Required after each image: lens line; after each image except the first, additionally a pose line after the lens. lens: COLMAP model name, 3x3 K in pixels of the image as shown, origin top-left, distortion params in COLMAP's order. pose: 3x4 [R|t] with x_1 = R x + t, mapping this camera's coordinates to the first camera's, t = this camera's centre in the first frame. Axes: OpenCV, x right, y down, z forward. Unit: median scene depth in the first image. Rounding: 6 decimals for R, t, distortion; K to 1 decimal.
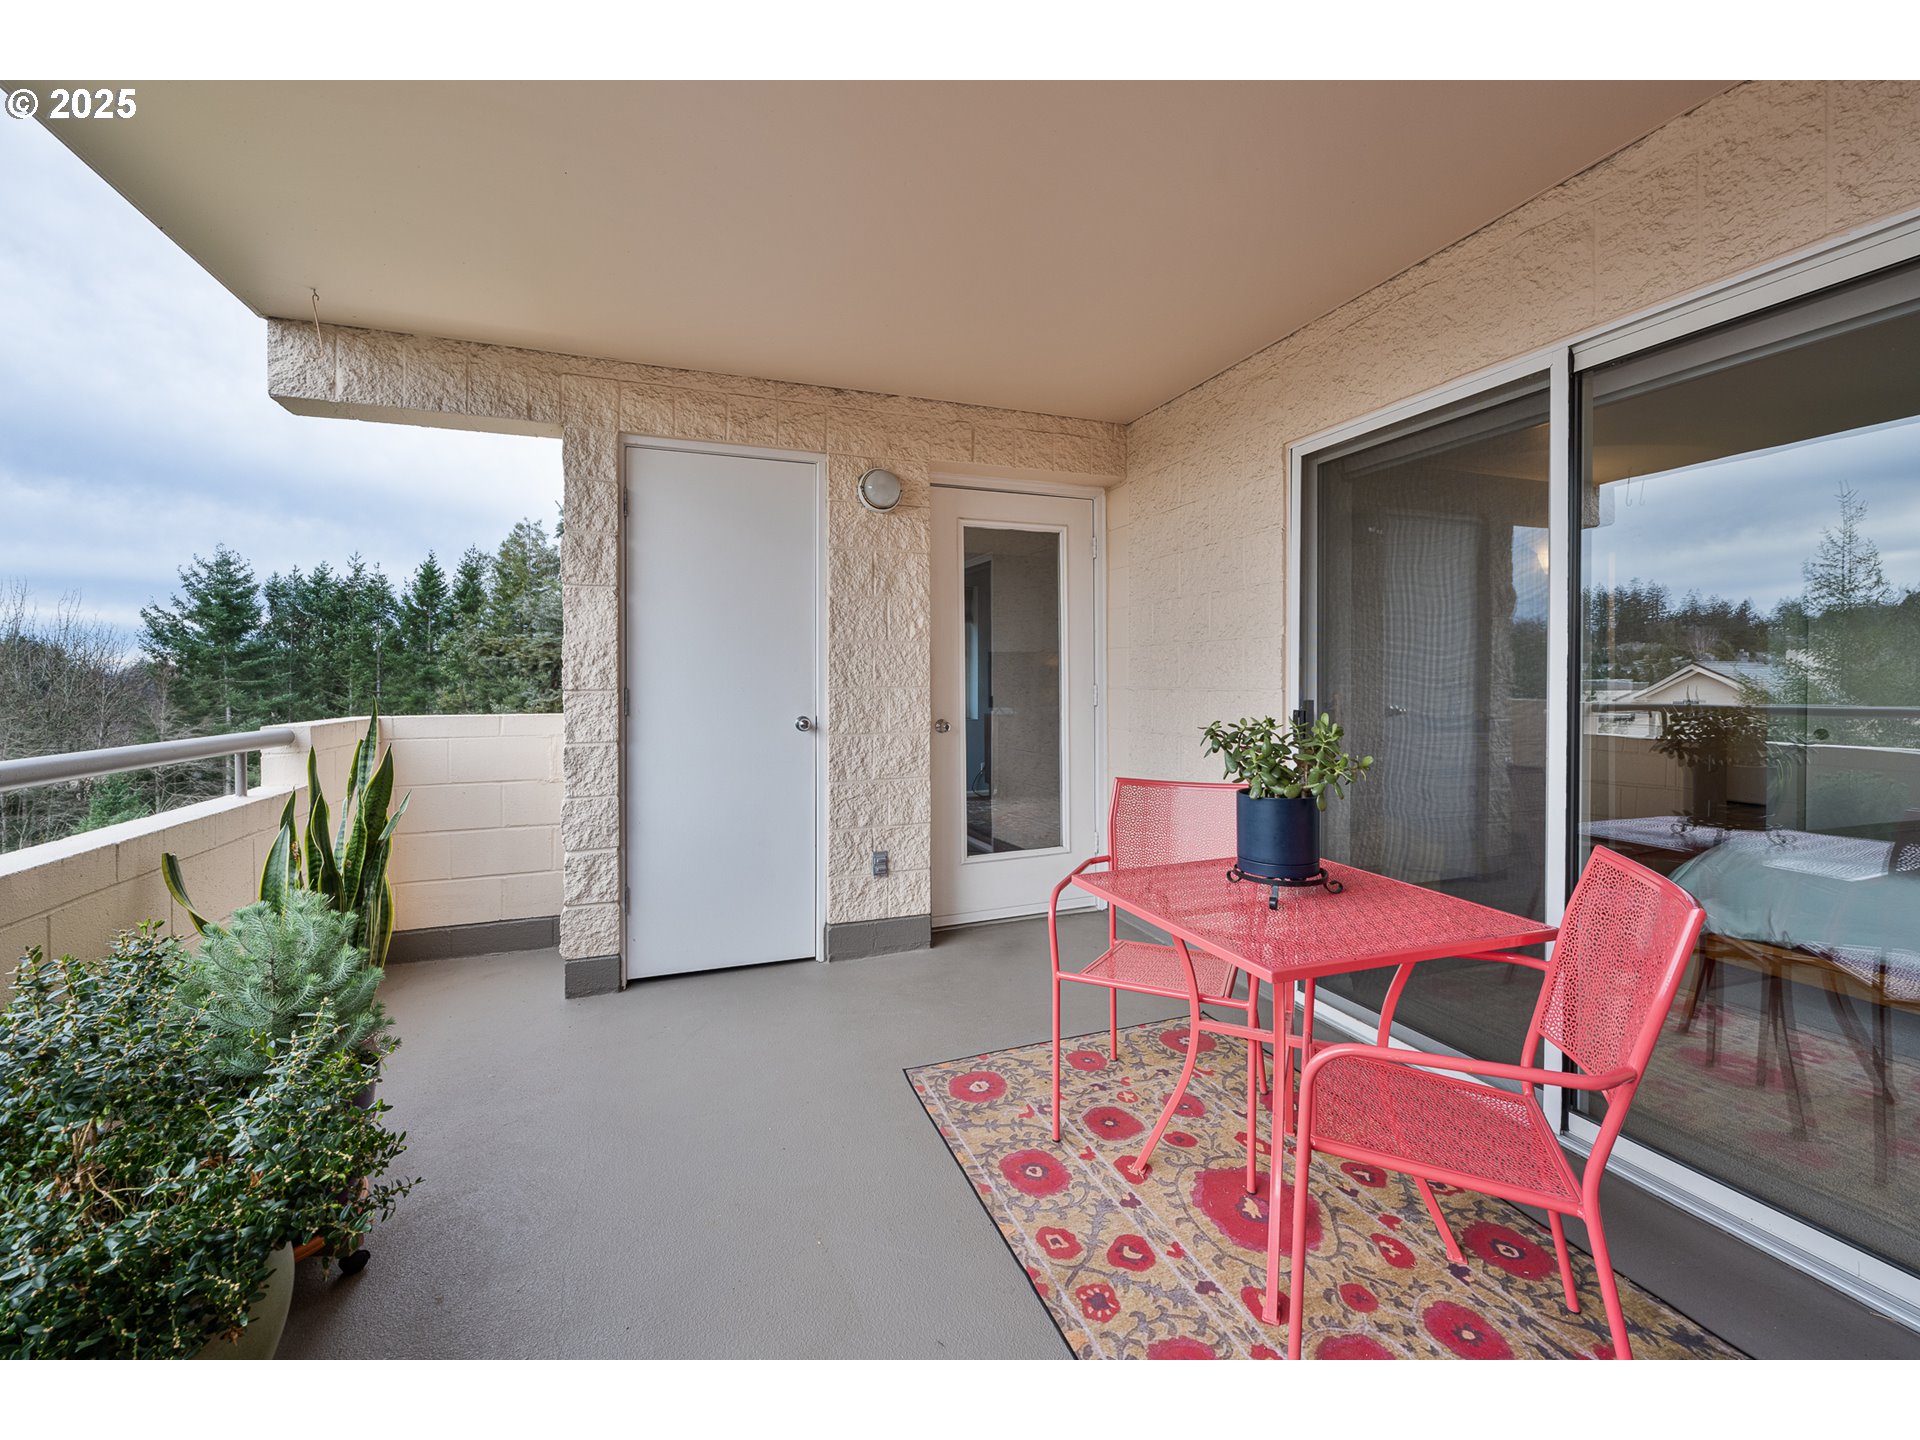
lens RADIAL K [[765.7, 0, 951.7], [0, 765.7, 686.5], [0, 0, 1]] dist [0.000392, 0.000033]
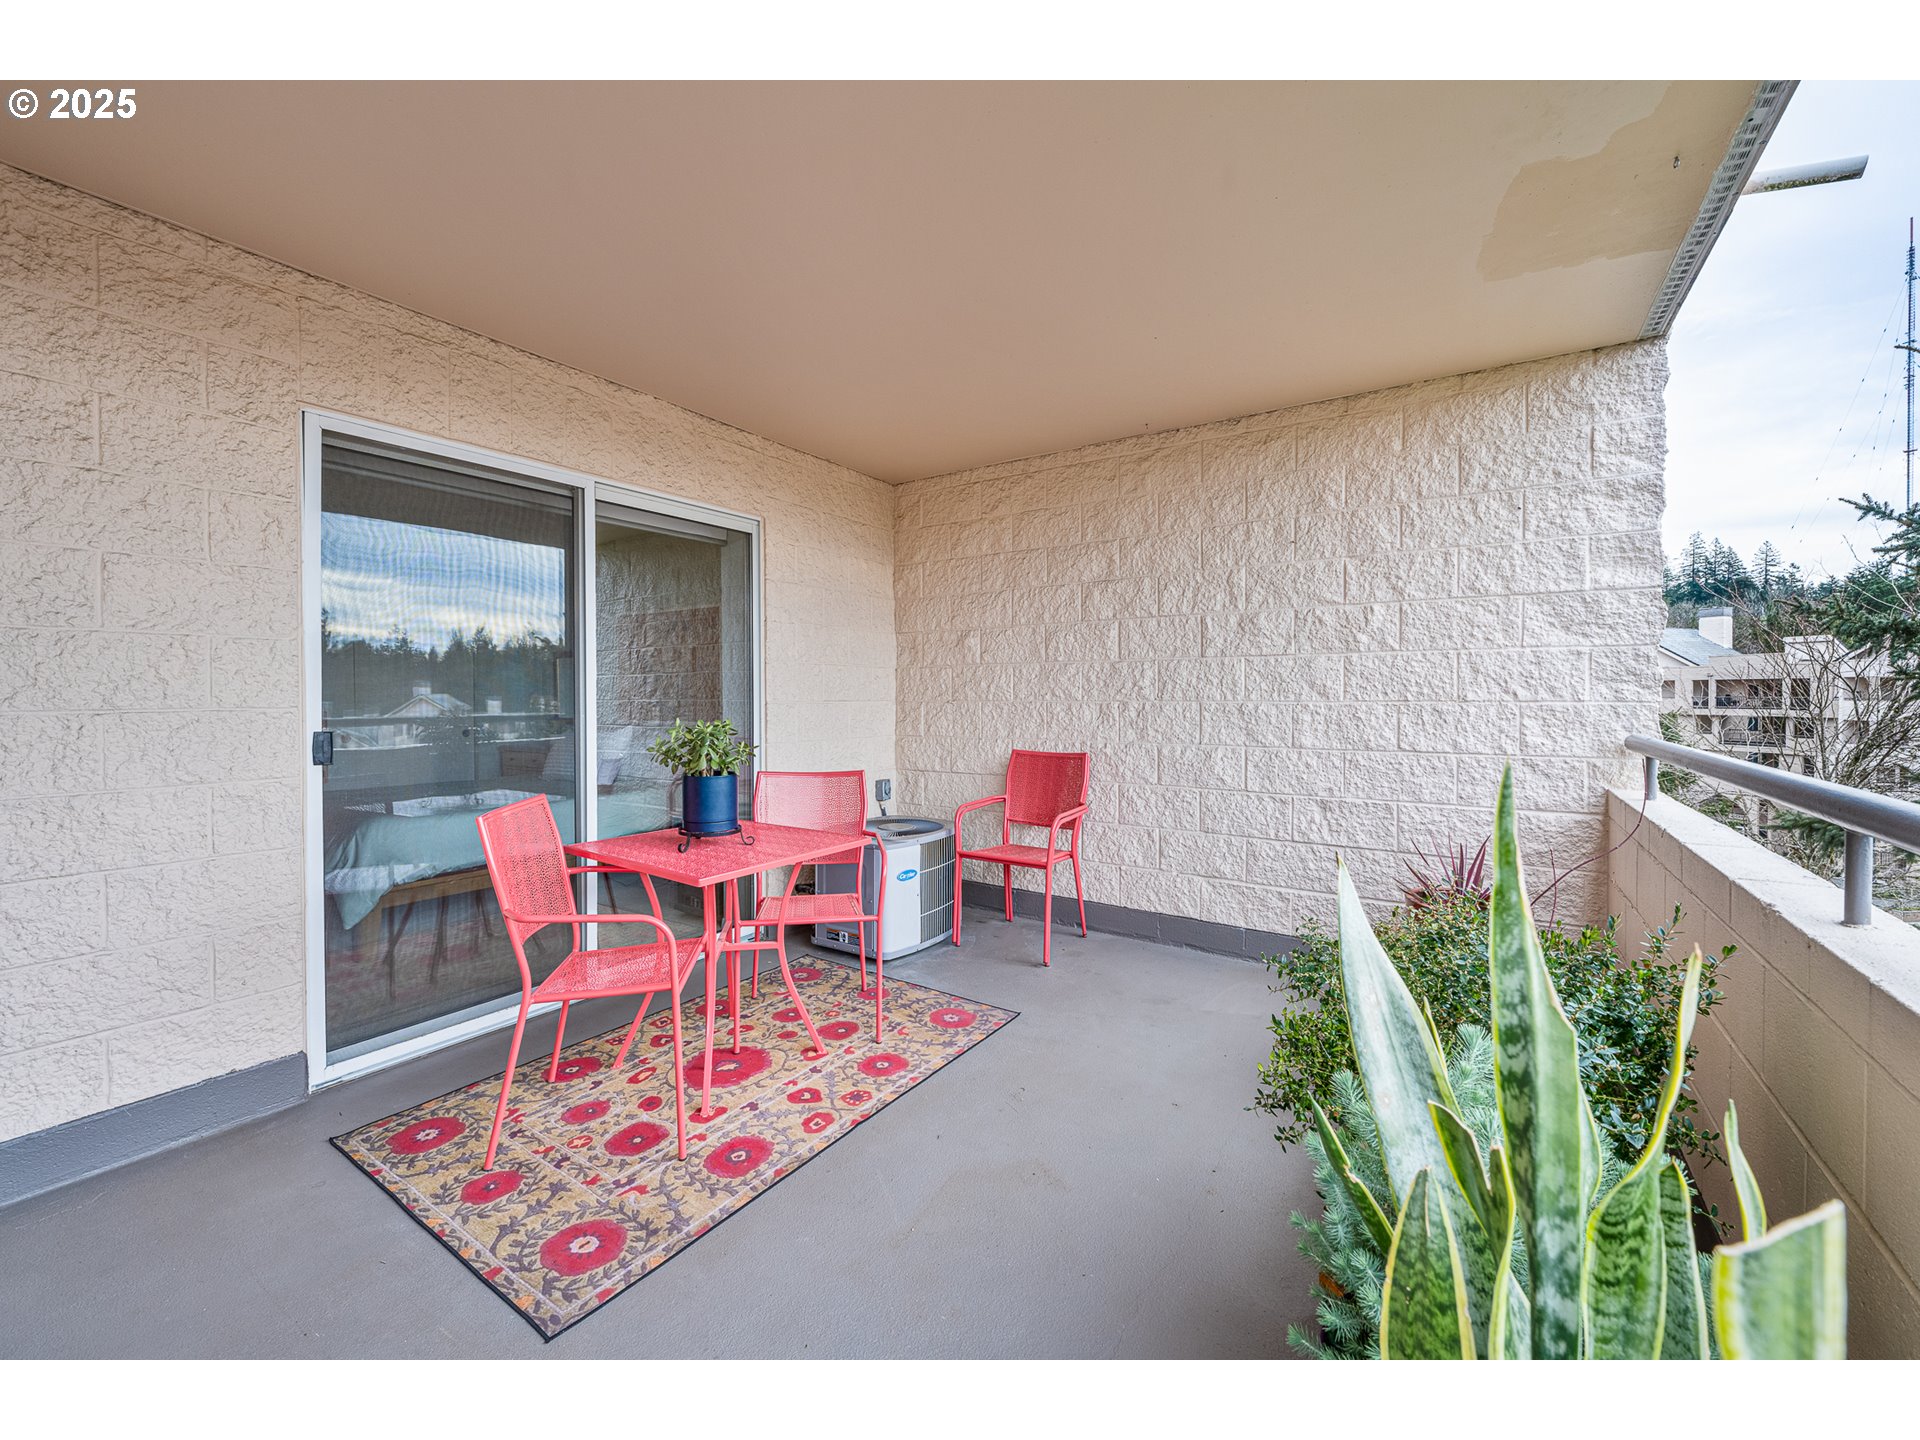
lens RADIAL K [[765.7, 0, 959.4], [0, 765.7, 702.9], [0, 0, 1]] dist [0.000392, 0.000033]
pose [[-0.585730, -0.003596, 0.810498, -0.845338], [0.012635, 0.999828, 0.013567, -0.003686], [-0.810408, 0.018188, -0.585584, 1.241318]]
